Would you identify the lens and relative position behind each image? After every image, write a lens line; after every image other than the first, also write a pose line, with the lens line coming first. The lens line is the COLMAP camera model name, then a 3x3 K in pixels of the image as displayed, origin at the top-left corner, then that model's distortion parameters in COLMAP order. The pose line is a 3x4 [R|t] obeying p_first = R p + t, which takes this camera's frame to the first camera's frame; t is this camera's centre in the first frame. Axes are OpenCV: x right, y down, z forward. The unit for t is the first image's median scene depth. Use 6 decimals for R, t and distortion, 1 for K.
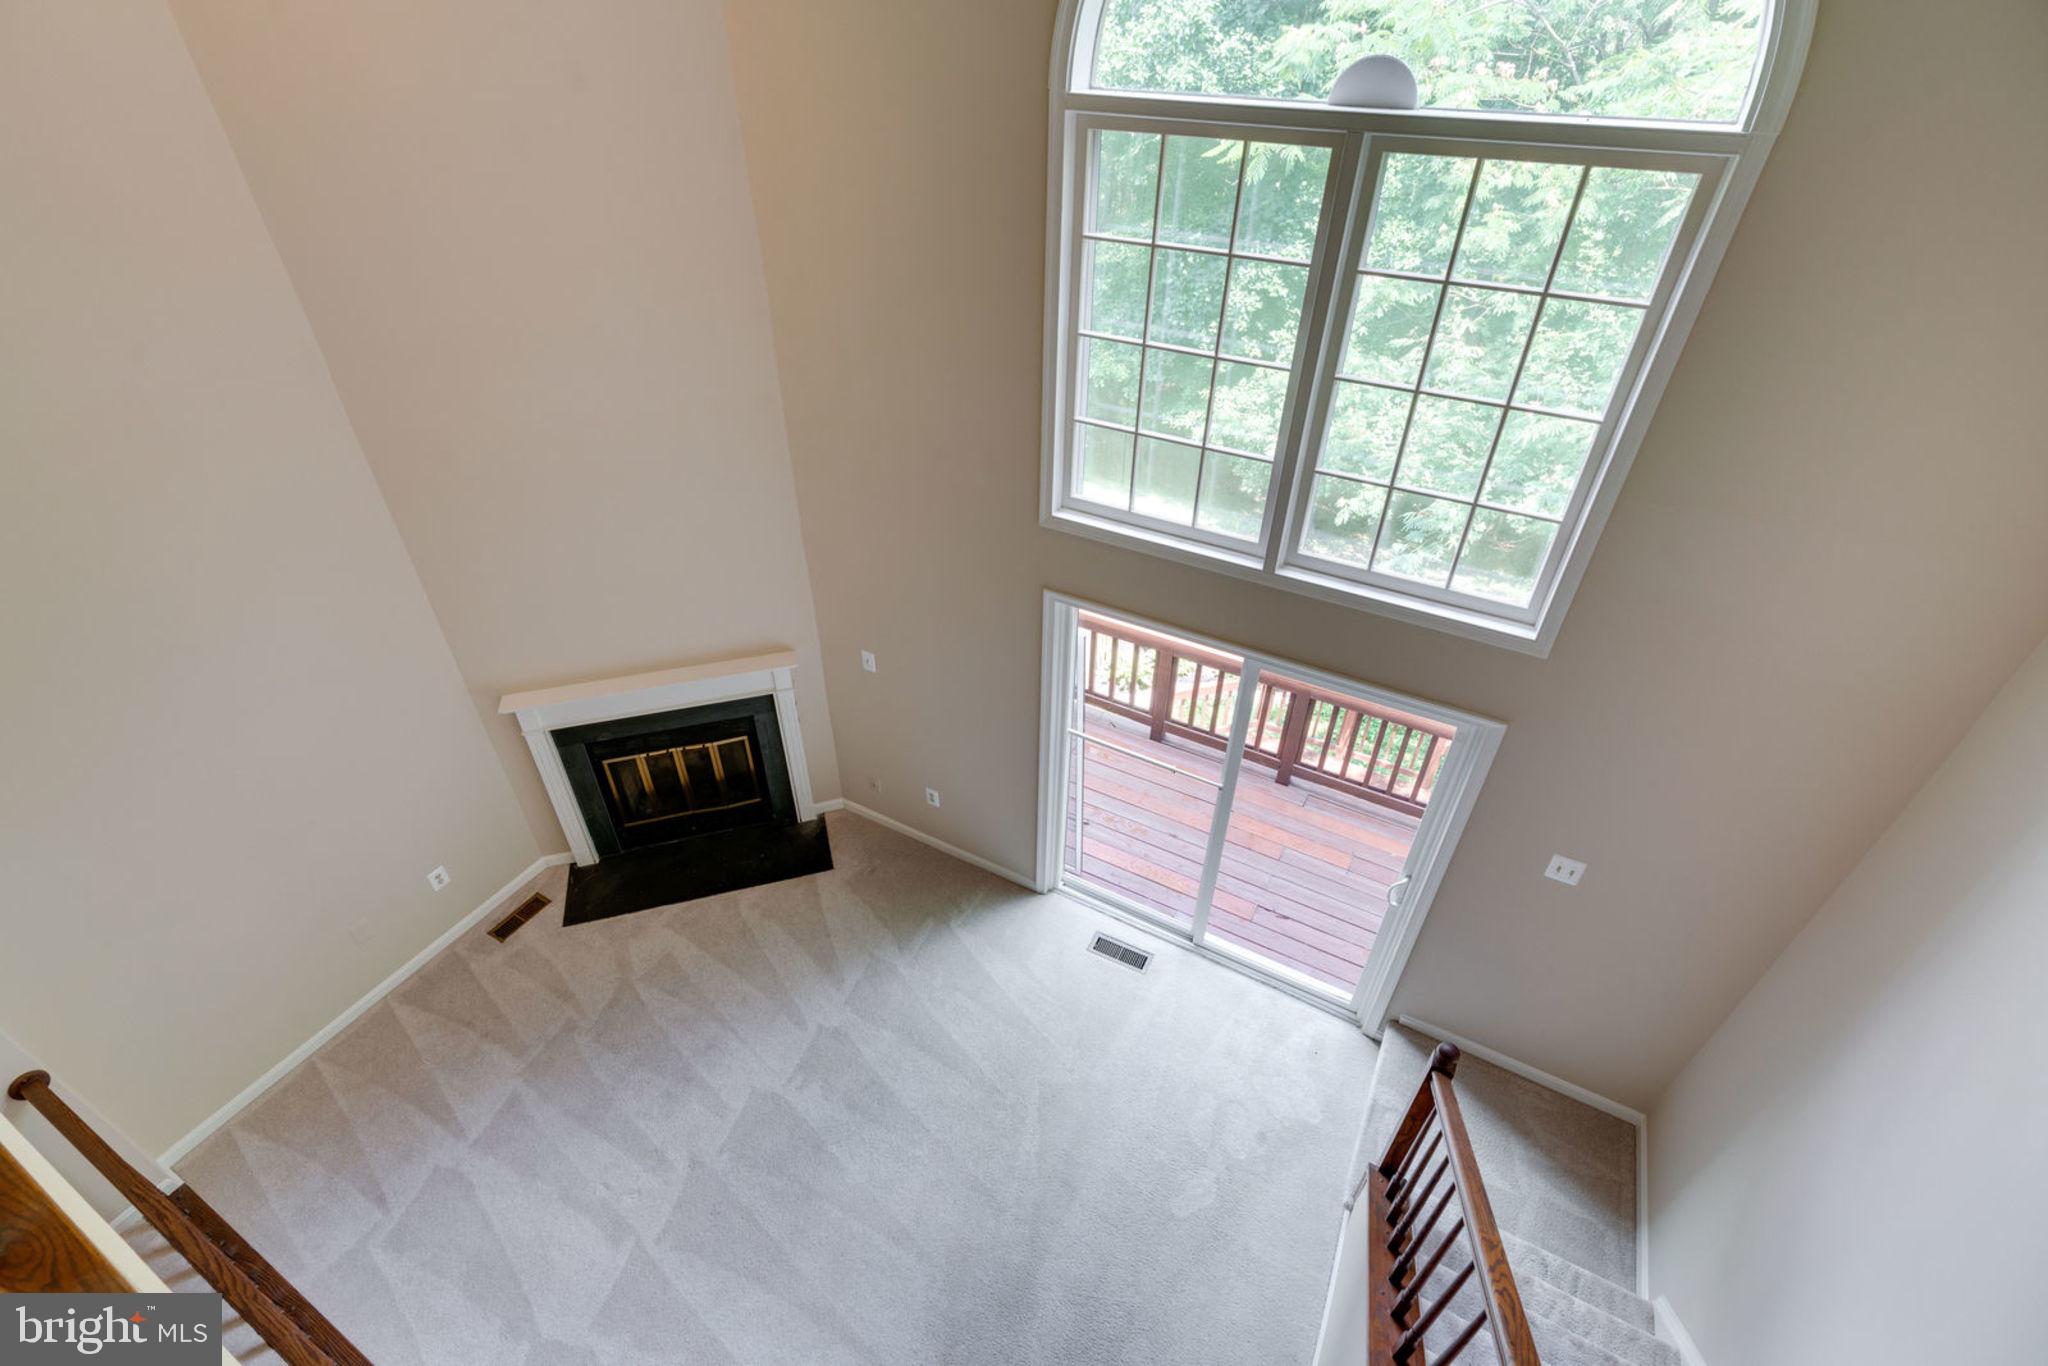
lens RADIAL K [[873.2, 0, 986.3], [0, 873.2, 667.5], [0, 0, 1]] dist [-0.001826, 0.001141]
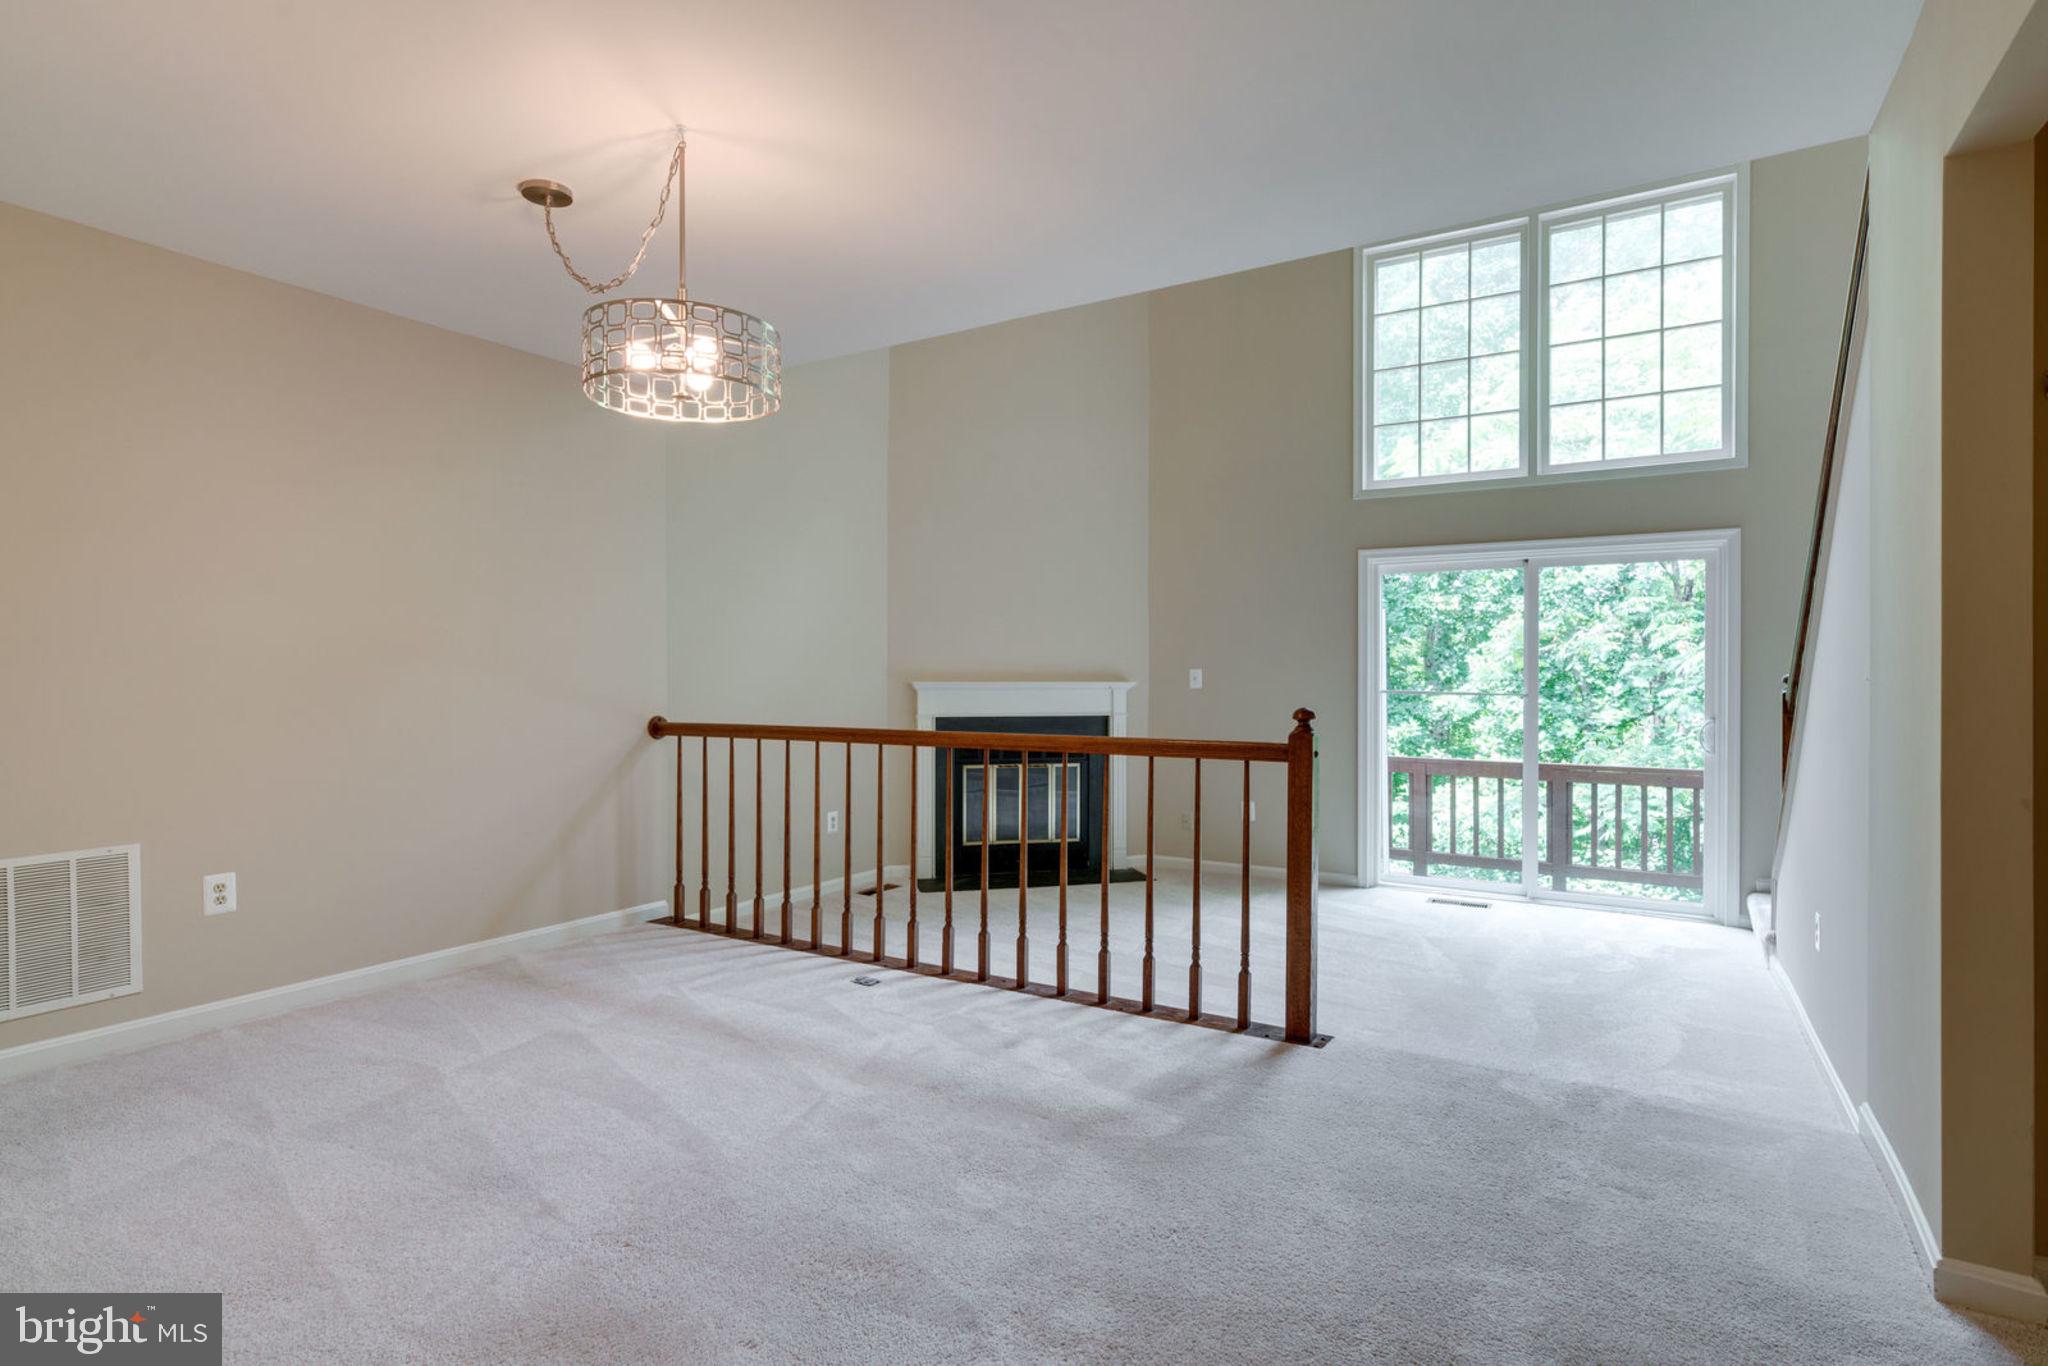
lens RADIAL K [[955.3, 0, 1043.0], [0, 955.3, 678.2], [0, 0, 1]] dist [0.035211, -0.001359]
pose [[0.999393, 0.013192, -0.032247, -0.331006], [-0.029577, 0.810425, -0.585095, 0.848741], [0.018415, 0.585693, 0.810323, -0.106349]]
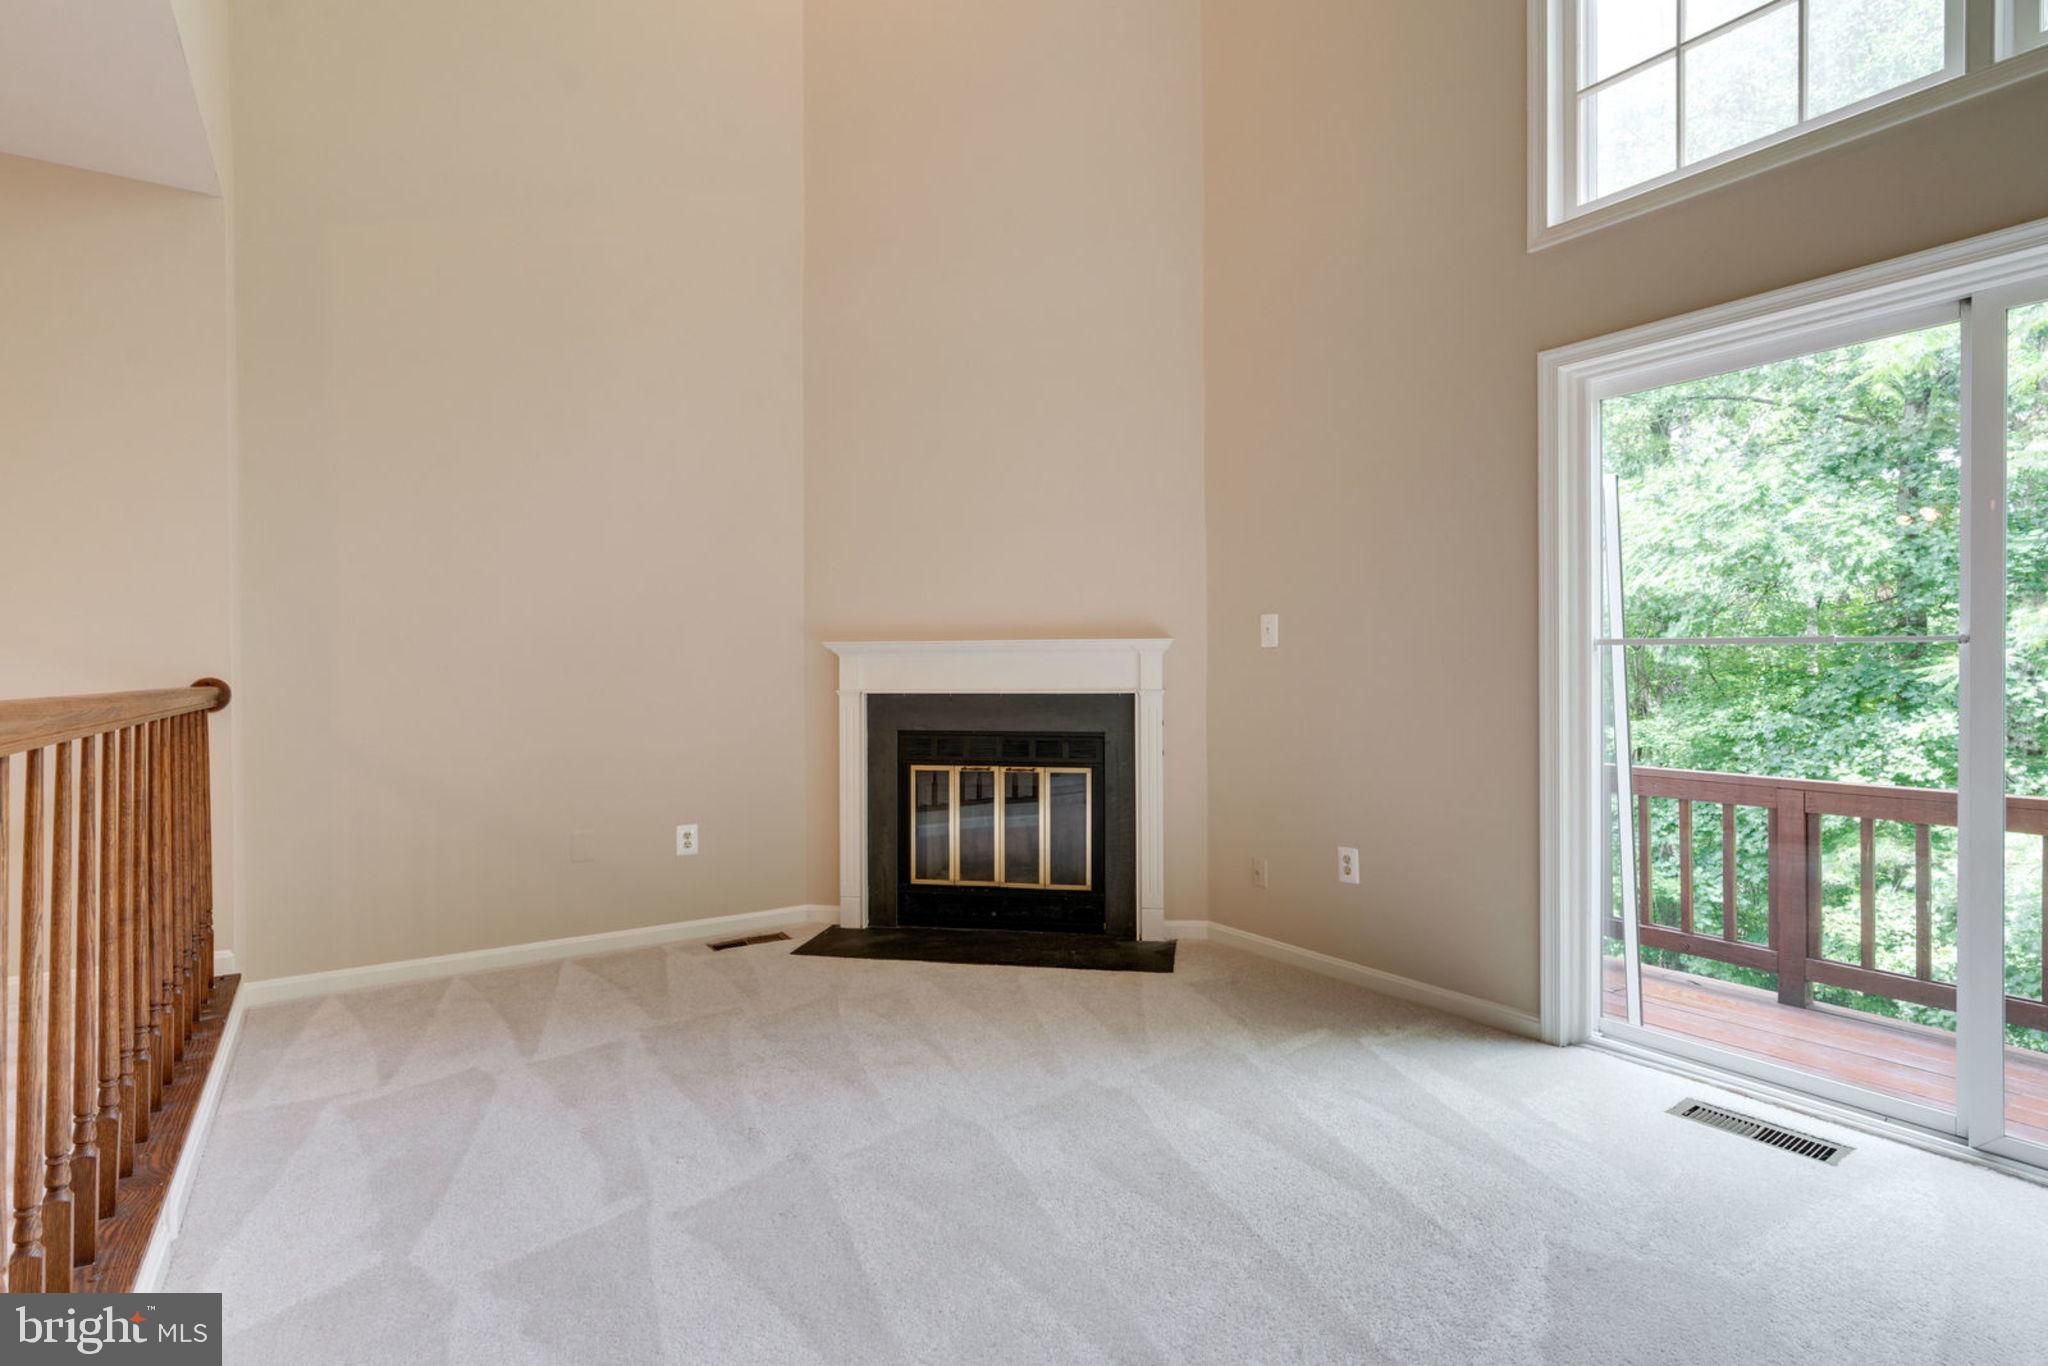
lens RADIAL K [[956.9, 0, 1022.0], [0, 956.9, 676.2], [0, 0, 1]] dist [-0.001289, 0.002554]
pose [[0.898682, 0.012957, -0.438409, 0.029535], [-0.262915, 0.815983, -0.514827, 0.517834], [0.351064, 0.577930, 0.736716, 0.399934]]
